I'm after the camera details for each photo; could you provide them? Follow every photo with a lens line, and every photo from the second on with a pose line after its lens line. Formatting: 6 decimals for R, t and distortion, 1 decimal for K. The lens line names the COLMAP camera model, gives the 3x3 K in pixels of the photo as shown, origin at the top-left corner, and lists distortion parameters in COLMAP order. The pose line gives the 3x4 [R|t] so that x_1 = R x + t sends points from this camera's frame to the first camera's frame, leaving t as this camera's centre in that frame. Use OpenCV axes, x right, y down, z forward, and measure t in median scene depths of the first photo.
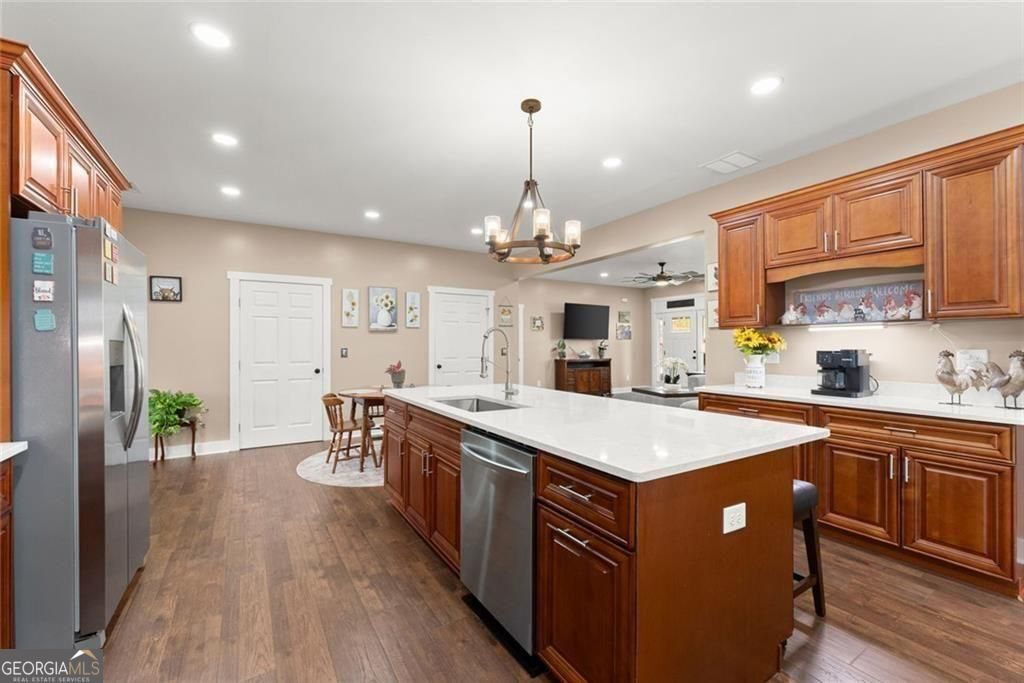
lens RADIAL K [[421.0, 0, 512.7], [0, 421.0, 337.9], [0, 0, 1]] dist [0.001899, 0.000320]
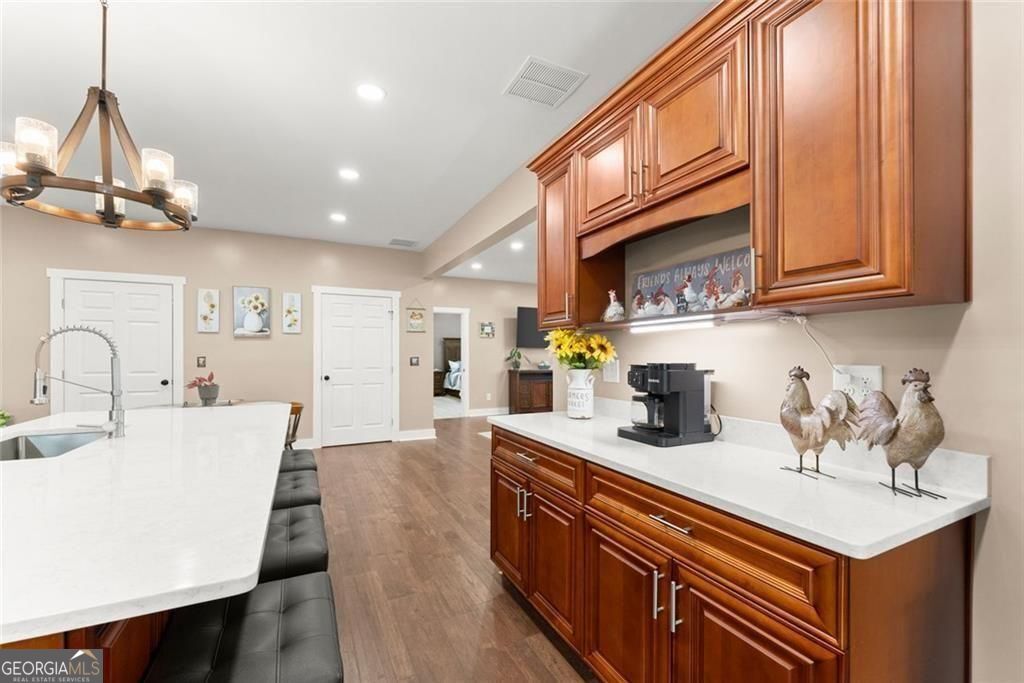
lens RADIAL K [[418.6, 0, 504.1], [0, 418.6, 346.8], [0, 0, 1]] dist [0.001644, 0.000127]
pose [[0.994881, 0.001958, -0.101037, 0.325038], [-0.001946, 0.999998, 0.000214, 0.002618], [0.101037, -0.000017, 0.994883, 0.202982]]
